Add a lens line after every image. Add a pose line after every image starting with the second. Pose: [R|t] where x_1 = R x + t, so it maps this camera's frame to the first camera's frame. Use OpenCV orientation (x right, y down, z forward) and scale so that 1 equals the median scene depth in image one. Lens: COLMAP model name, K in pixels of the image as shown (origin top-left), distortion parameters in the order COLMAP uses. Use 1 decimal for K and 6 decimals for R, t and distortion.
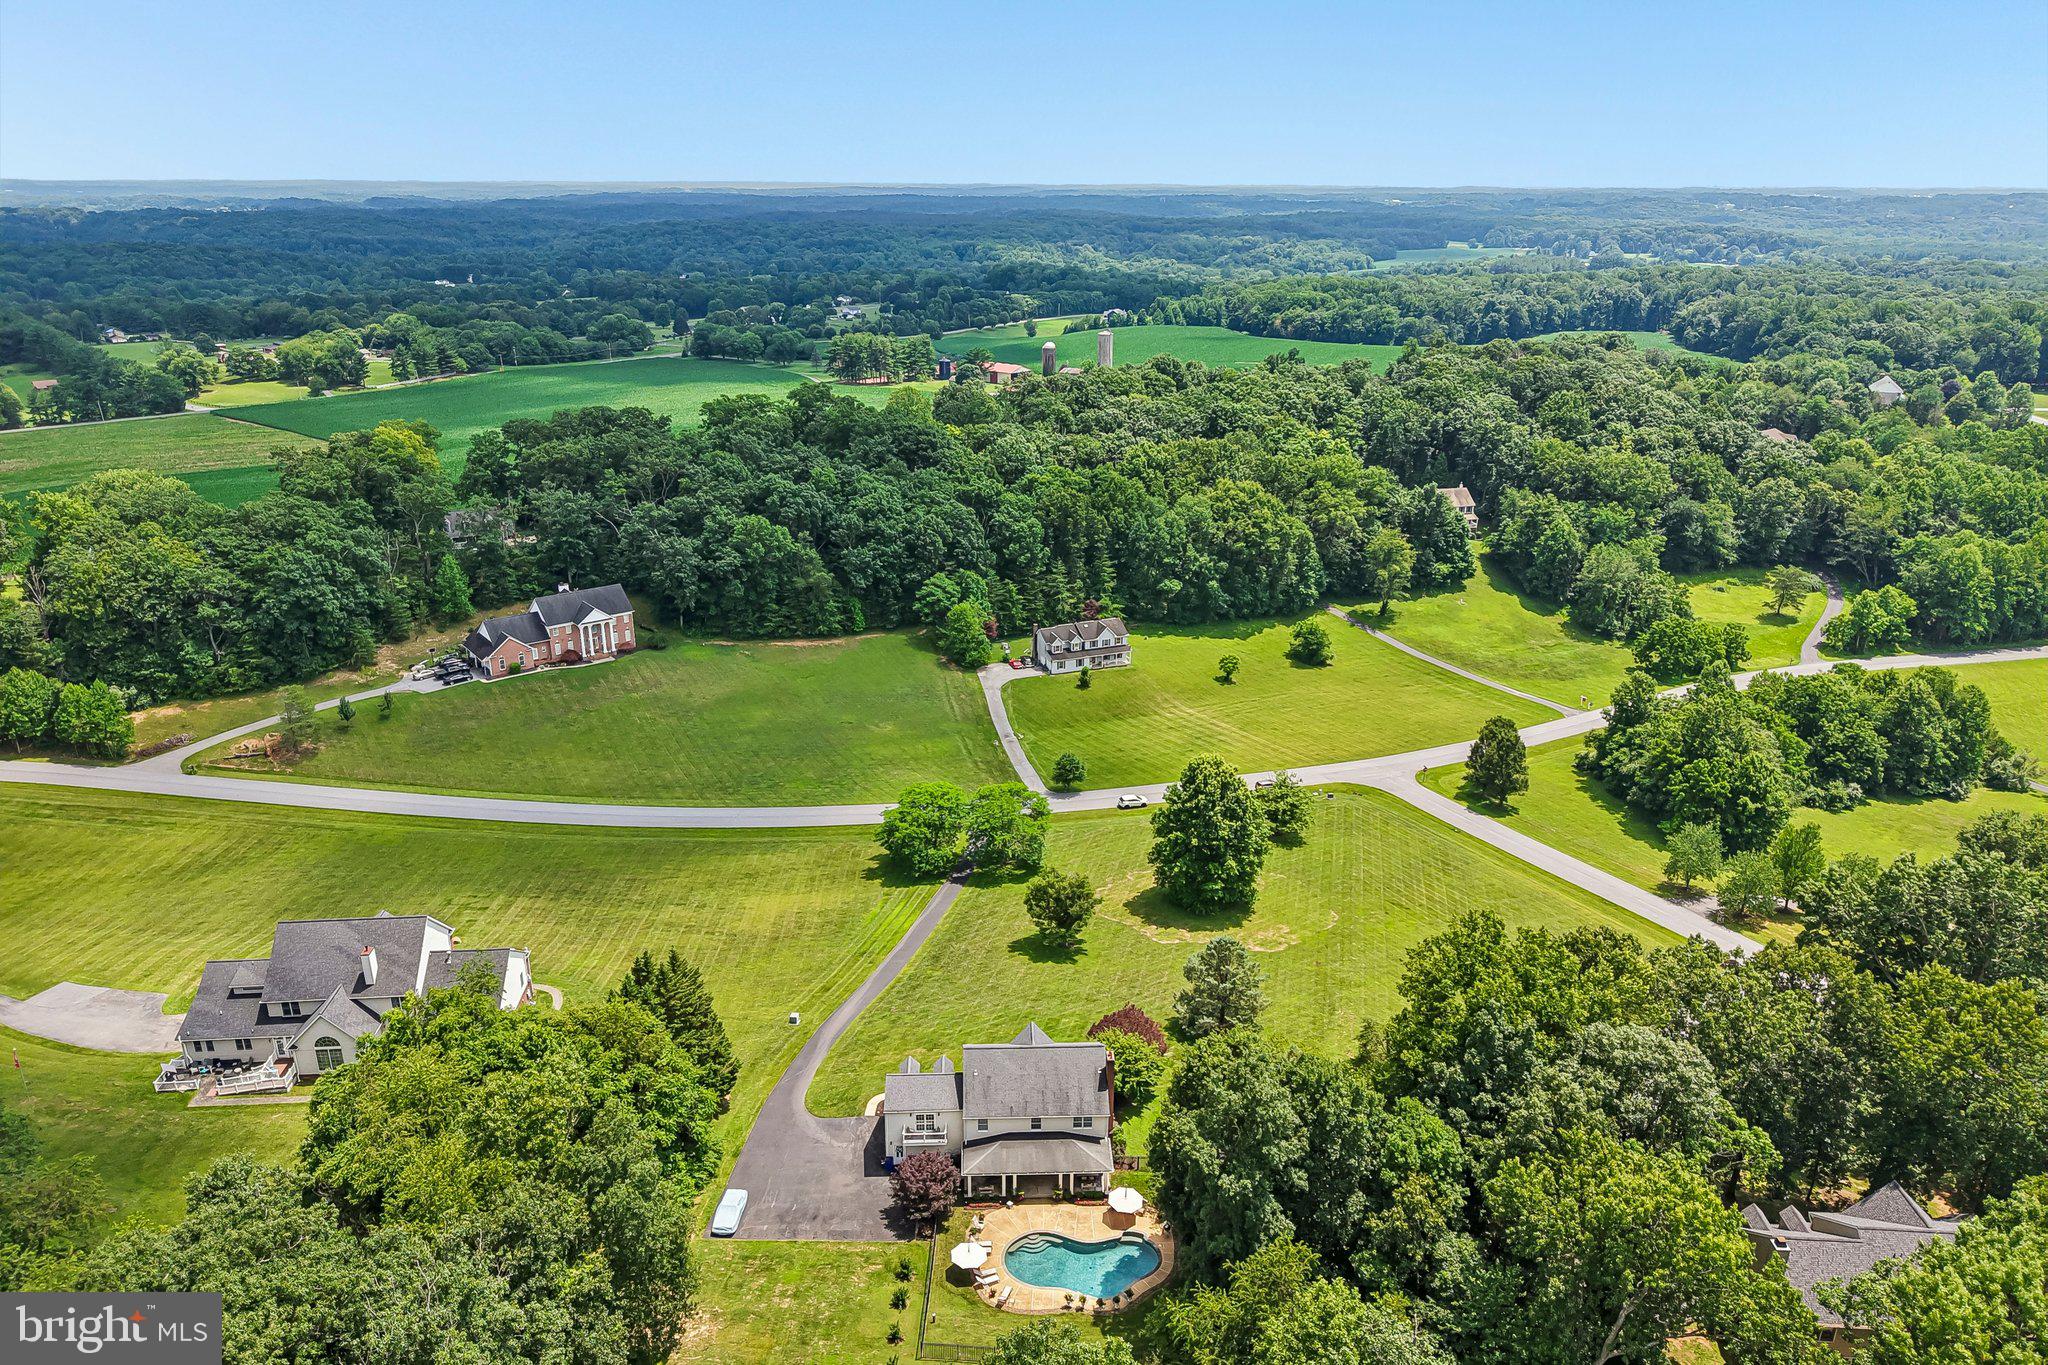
lens RADIAL K [[1357.5, 0, 1020.0], [0, 1357.5, 695.1], [0, 0, 1]] dist [0.034471, -0.034288]
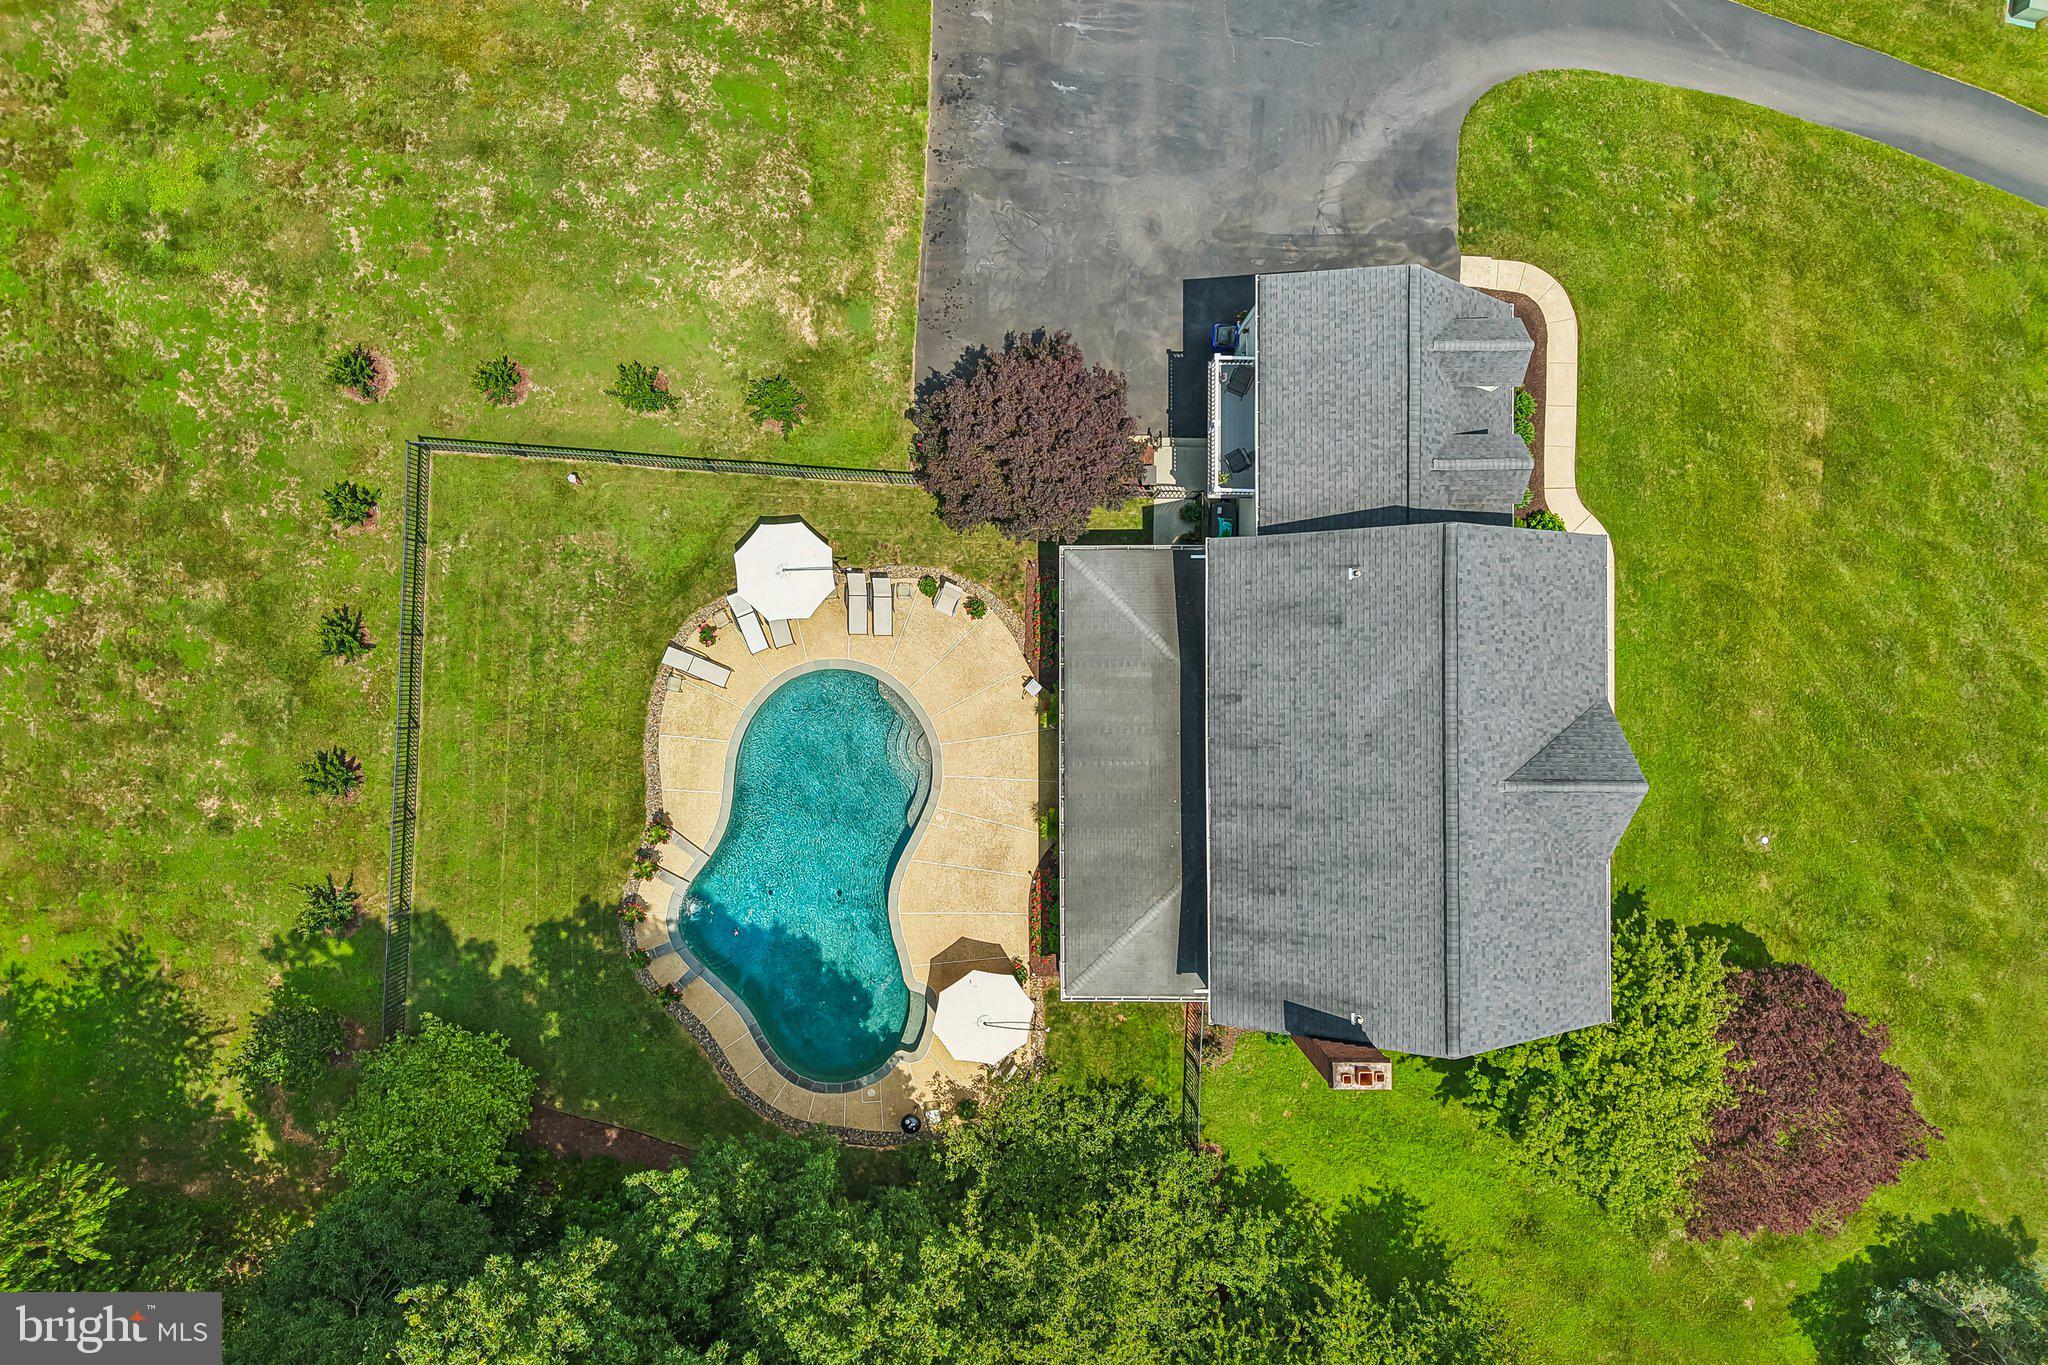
lens RADIAL K [[1357.5, 0, 1018.6], [0, 1357.5, 676.2], [0, 0, 1]] dist [0.034471, -0.034288]
pose [[-0.030917, 0.999350, -0.018554, -0.001927], [-0.363495, 0.006050, 0.931577, 0.021997], [0.931083, 0.035546, 0.363071, 0.398109]]
